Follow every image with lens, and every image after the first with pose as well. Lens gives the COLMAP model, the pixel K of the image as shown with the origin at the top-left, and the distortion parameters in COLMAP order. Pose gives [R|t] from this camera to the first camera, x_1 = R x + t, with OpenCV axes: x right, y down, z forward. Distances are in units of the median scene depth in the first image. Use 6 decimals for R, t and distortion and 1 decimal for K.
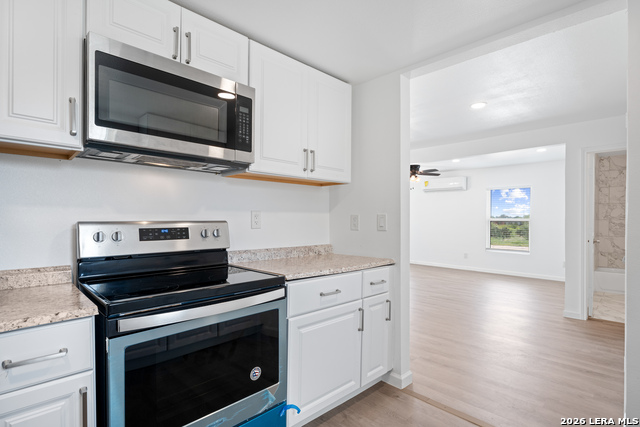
lens RADIAL K [[325.8, 0, 320.0], [0, 325.8, 213.5], [0, 0, 1]] dist [0.000053, -0.000028]
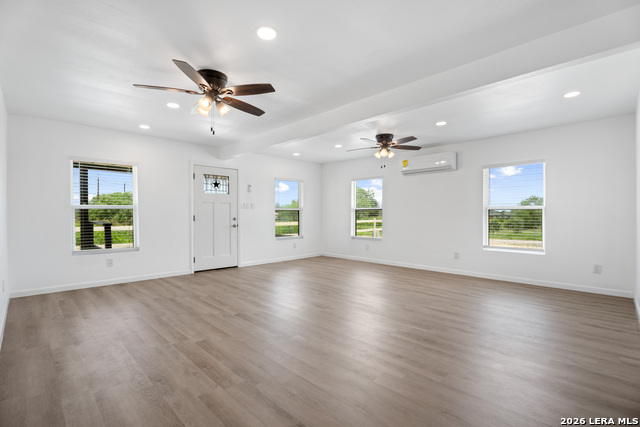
lens RADIAL K [[297.4, 0, 320.0], [0, 297.4, 213.5], [0, 0, 1]] dist [-0.015010, 0.000045]
pose [[0.999854, -0.013785, -0.010084, 0.137188], [0.013867, 0.999871, 0.008046, 0.021061], [0.009971, -0.008184, 0.999917, 0.305566]]
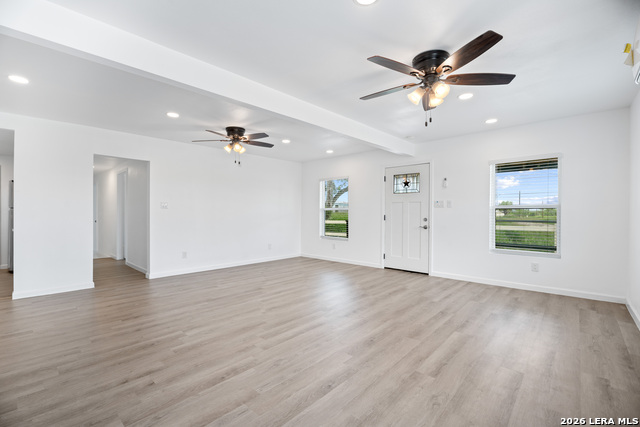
lens RADIAL K [[295.6, 0, 320.0], [0, 295.6, 213.5], [0, 0, 1]] dist [-0.002020, -0.000148]
pose [[0.026917, -0.011375, -0.999573, 0.578856], [0.013372, 0.999850, -0.011018, 0.028529], [0.999548, -0.013070, 0.027065, 0.811410]]
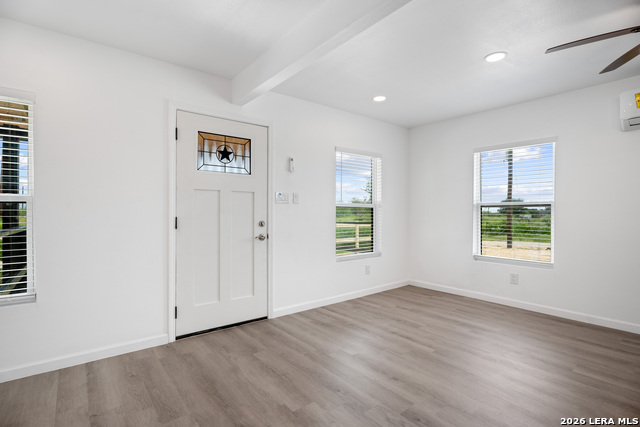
lens RADIAL K [[307.7, 0, 320.0], [0, 307.7, 213.5], [0, 0, 1]] dist [-0.001158, 0.000004]
pose [[0.991873, -0.009900, -0.126847, 0.035506], [0.012142, 0.999783, 0.016914, 0.018951], [0.126652, -0.018317, 0.991778, 0.680596]]
